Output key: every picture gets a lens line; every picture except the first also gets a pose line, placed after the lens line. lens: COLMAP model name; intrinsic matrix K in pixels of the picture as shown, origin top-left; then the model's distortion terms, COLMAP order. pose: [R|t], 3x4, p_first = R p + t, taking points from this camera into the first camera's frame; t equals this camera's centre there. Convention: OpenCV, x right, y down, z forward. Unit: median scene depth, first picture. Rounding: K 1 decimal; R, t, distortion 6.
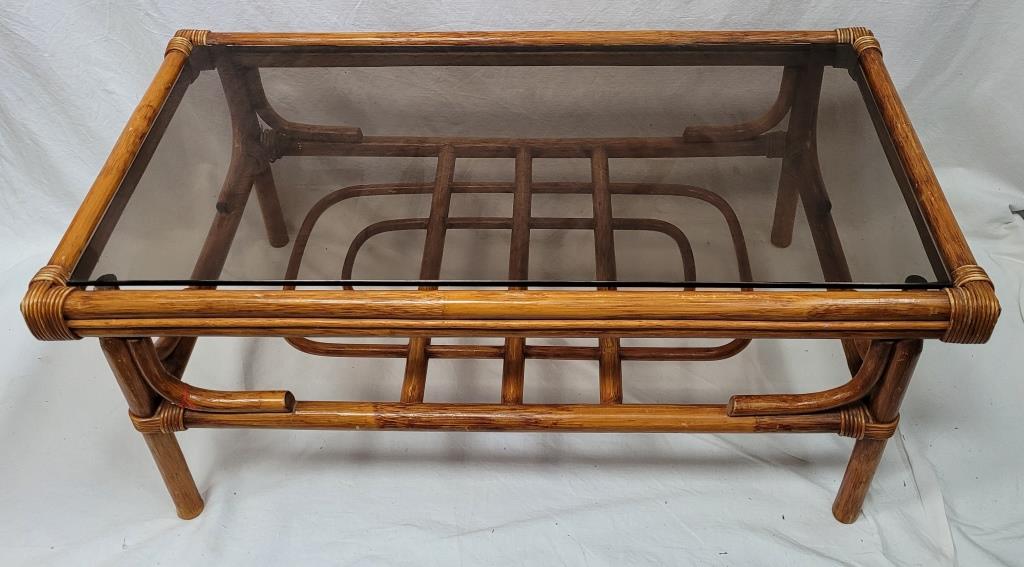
lens RADIAL K [[980.0, 0, 540.2], [0, 980.0, 283.7], [0, 0, 1]] dist [0.007152, -0.003302]
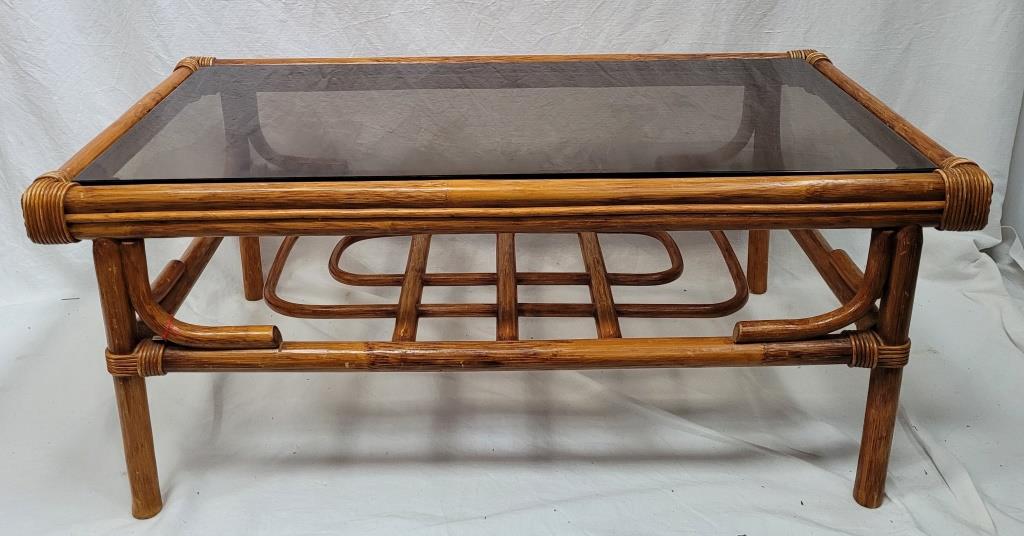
lens RADIAL K [[991.8, 0, 491.2], [0, 991.8, 267.3], [0, 0, 1]] dist [0.007708, -0.013155]
pose [[0.999622, -0.009657, 0.025722, -0.064527], [0.018722, 0.924619, -0.380434, 0.390063], [-0.020109, 0.380772, 0.924450, 0.068793]]
